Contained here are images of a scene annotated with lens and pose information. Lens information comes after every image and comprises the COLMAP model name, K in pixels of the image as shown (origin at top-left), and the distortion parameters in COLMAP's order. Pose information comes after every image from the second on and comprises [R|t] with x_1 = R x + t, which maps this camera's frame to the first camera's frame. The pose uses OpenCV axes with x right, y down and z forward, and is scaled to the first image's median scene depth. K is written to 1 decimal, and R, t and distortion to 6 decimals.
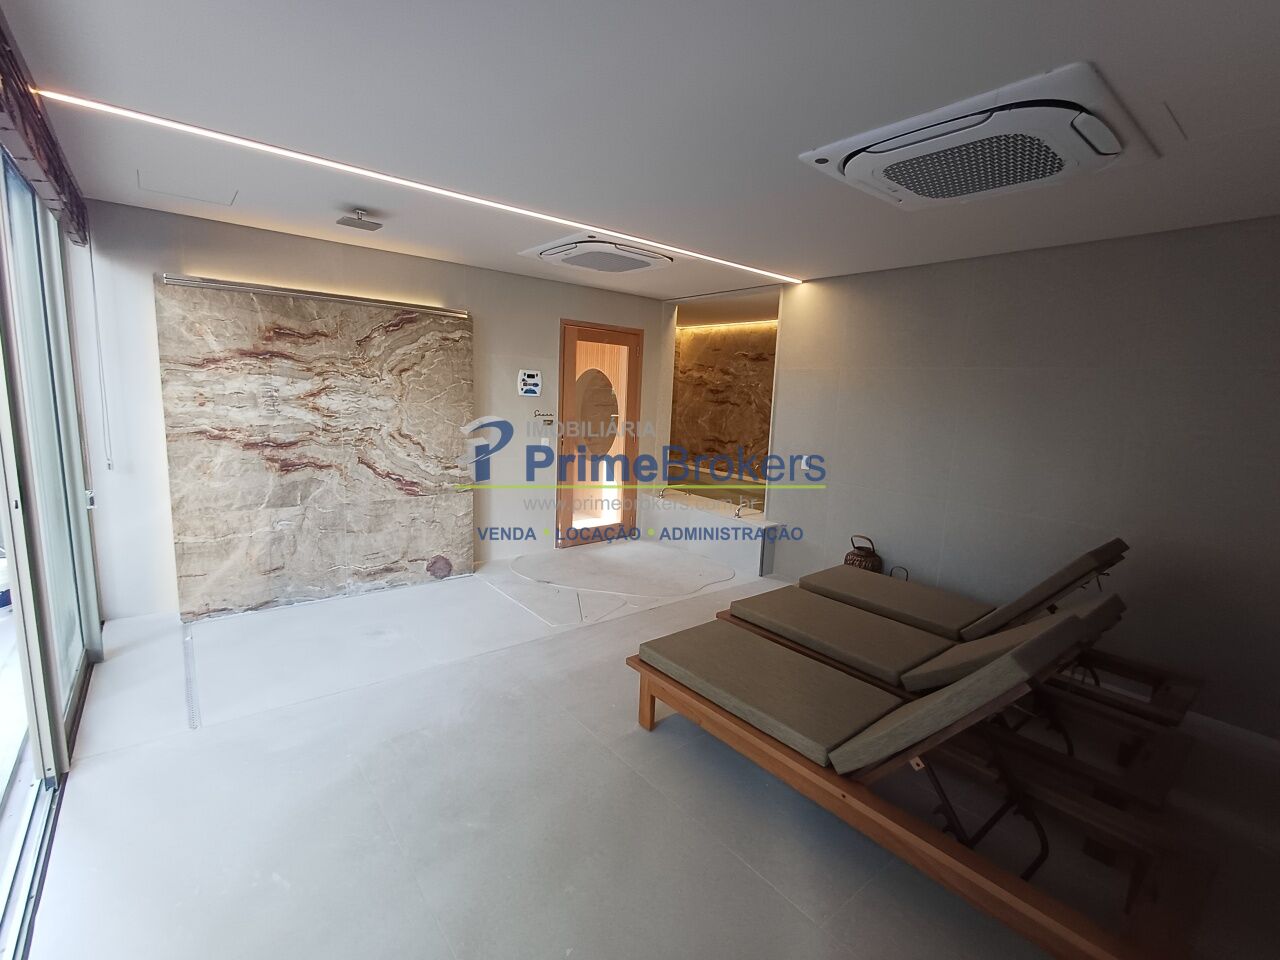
lens RADIAL K [[586.7, 0, 647.1], [0, 586.7, 476.7], [0, 0, 1]] dist [0.002824, 0.001046]
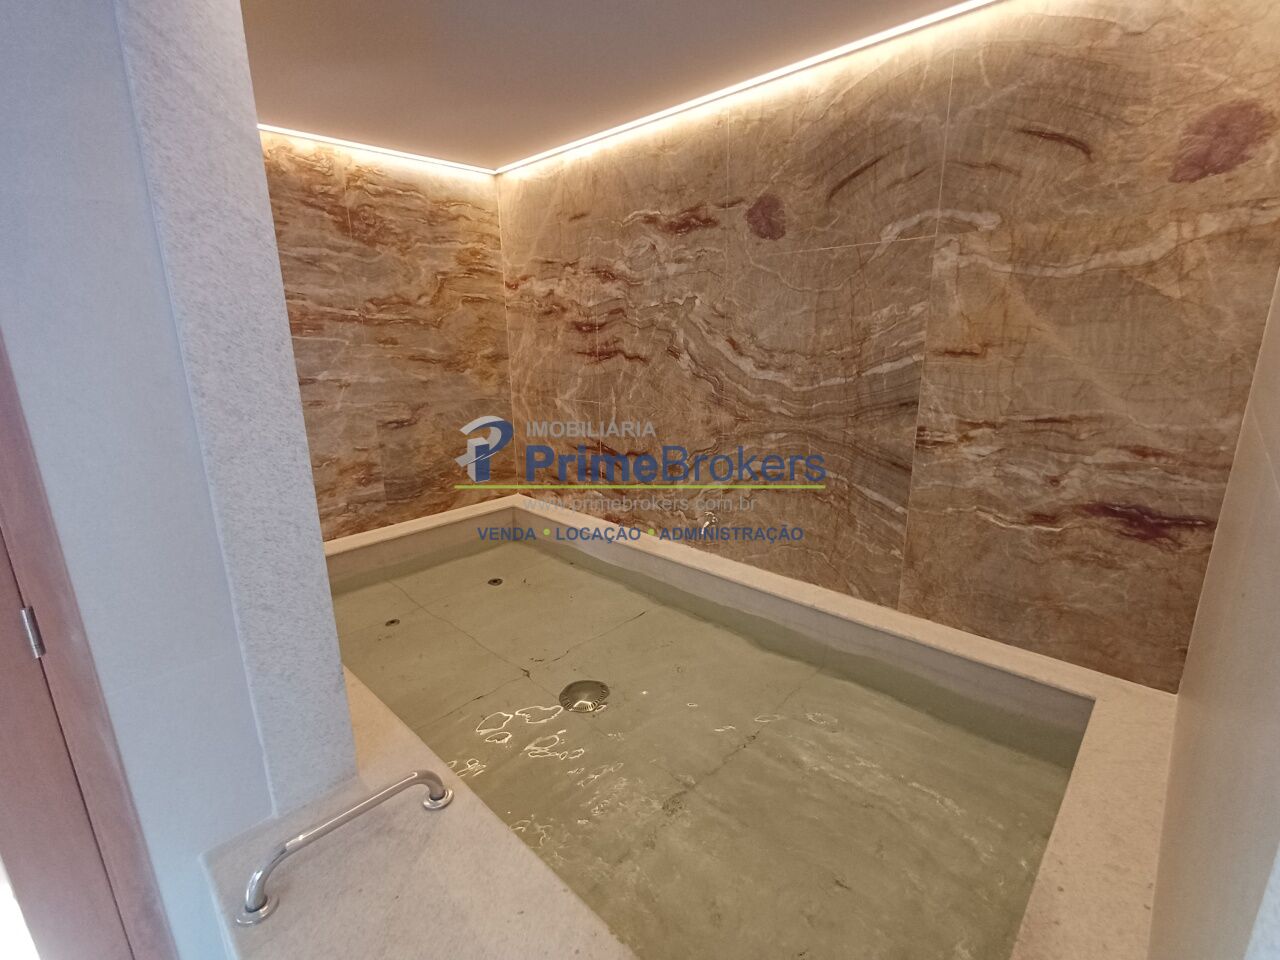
lens RADIAL K [[586.7, 0, 638.5], [0, 586.7, 478.4], [0, 0, 1]] dist [0.002824, 0.001046]
pose [[0.991240, -0.090117, 0.096548, 0.200145], [0.079655, 0.991039, 0.107223, -0.161329], [-0.105345, -0.098593, 0.989536, 1.145708]]
